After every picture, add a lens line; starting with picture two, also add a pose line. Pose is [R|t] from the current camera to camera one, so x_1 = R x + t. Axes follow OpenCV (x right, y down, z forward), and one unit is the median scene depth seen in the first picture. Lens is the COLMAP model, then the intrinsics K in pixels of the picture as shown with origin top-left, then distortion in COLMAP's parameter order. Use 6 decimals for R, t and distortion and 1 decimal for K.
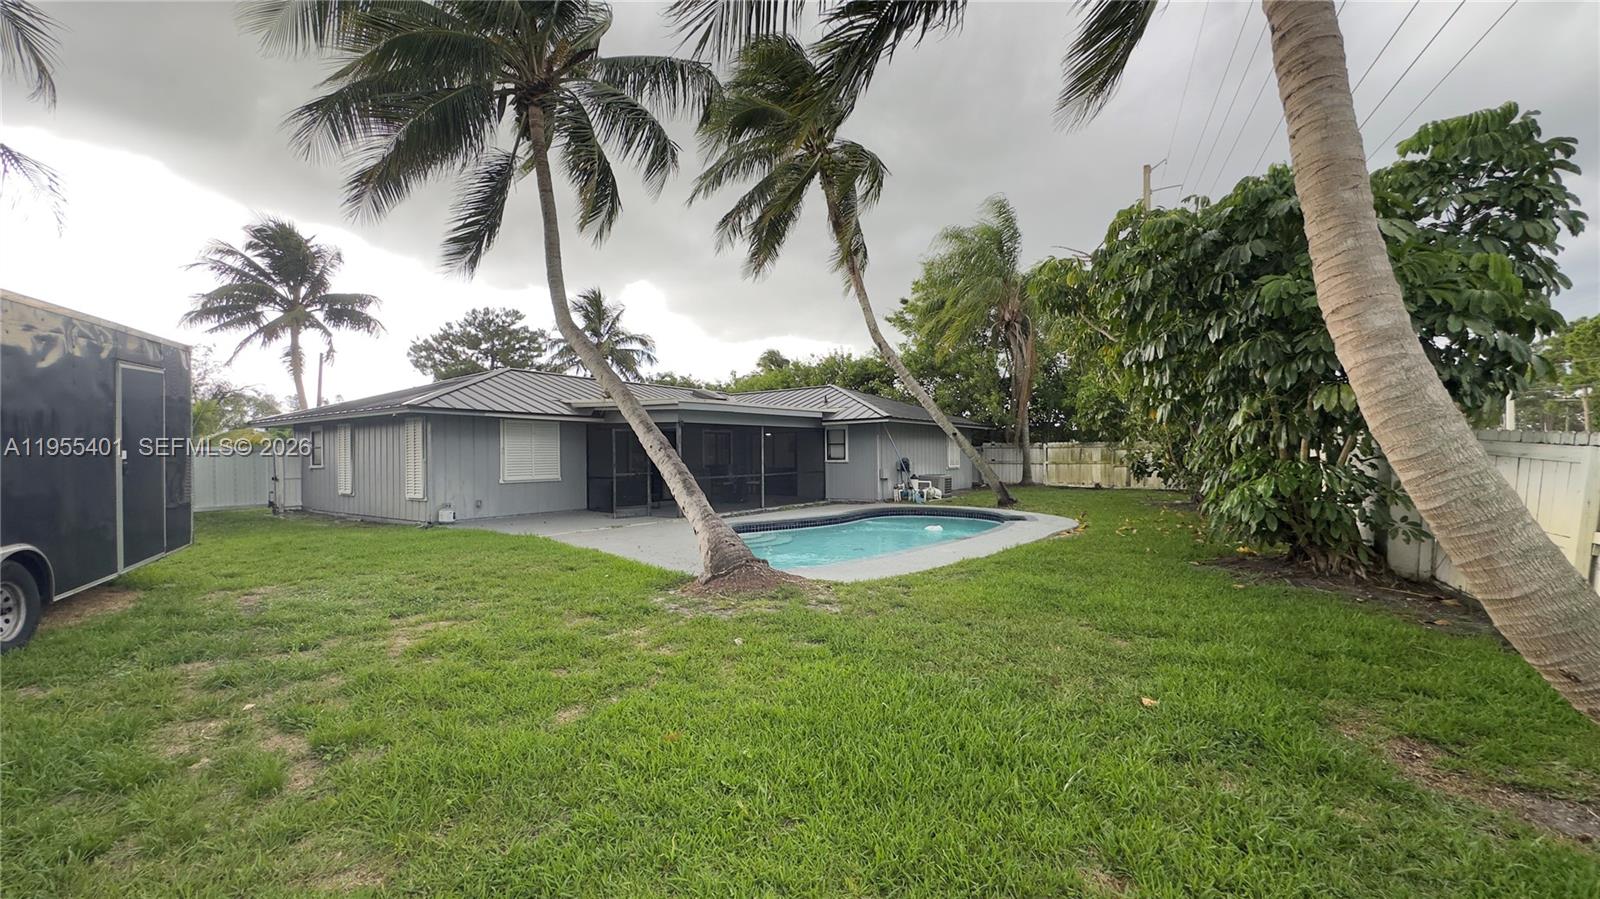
lens RADIAL K [[637.2, 0, 796.1], [0, 637.2, 451.2], [0, 0, 1]] dist [-0.004602, 0.000639]
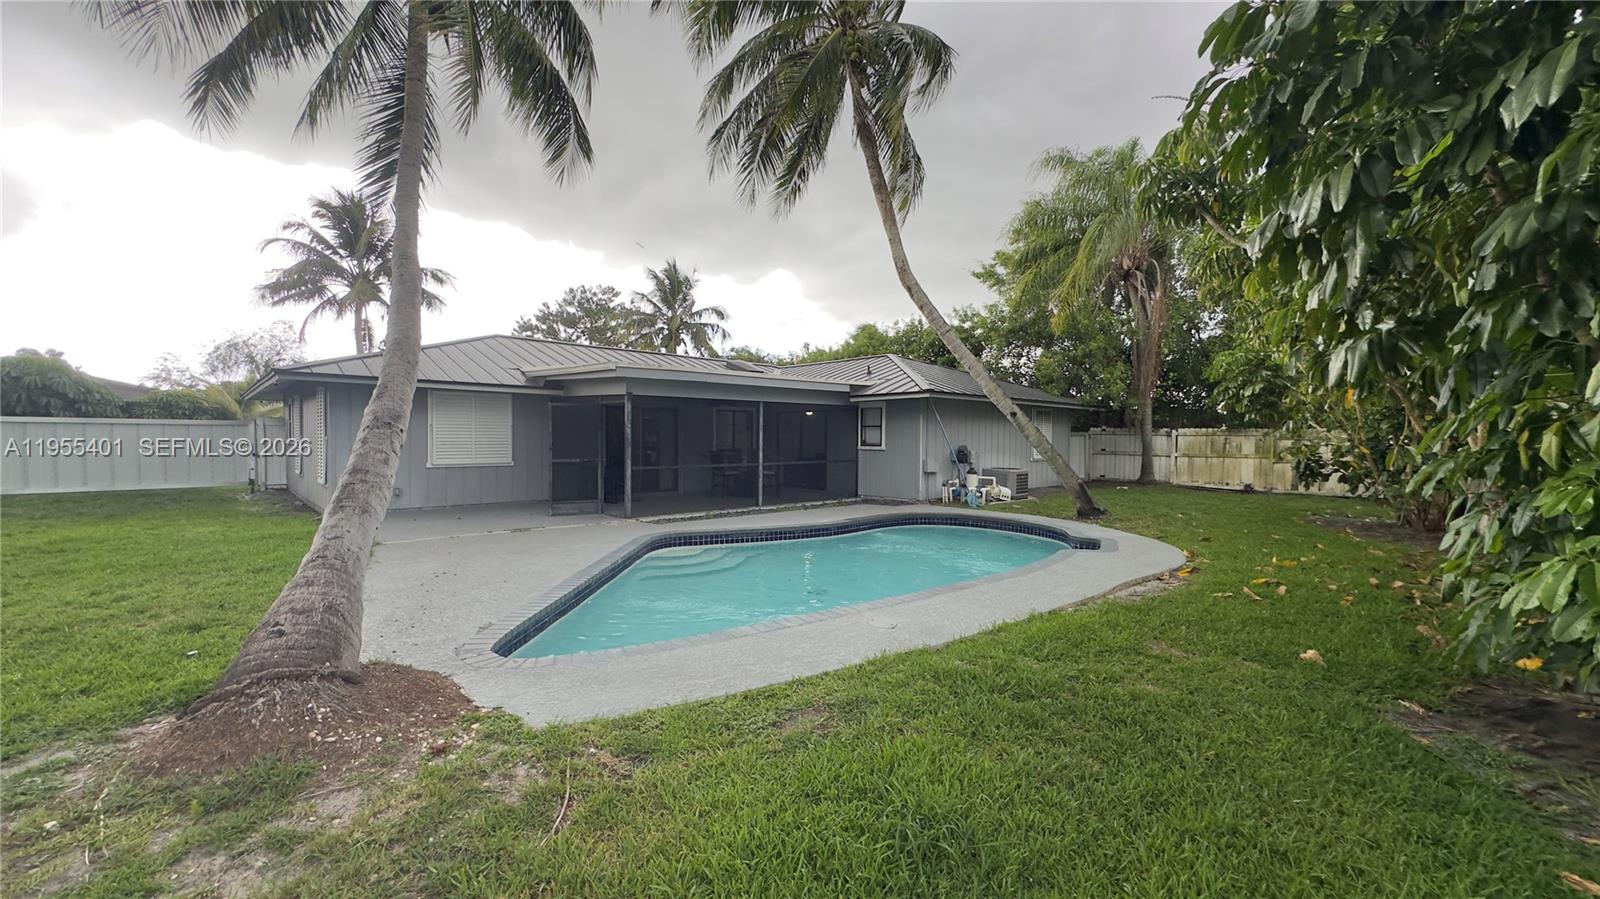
lens RADIAL K [[637.2, 0, 804.1], [0, 637.2, 448.0], [0, 0, 1]] dist [-0.004602, 0.000639]
pose [[0.981743, 0.020435, -0.189113, 0.126353], [-0.016135, 0.999576, 0.024246, -0.001903], [0.189528, -0.020752, 0.981656, 0.213407]]
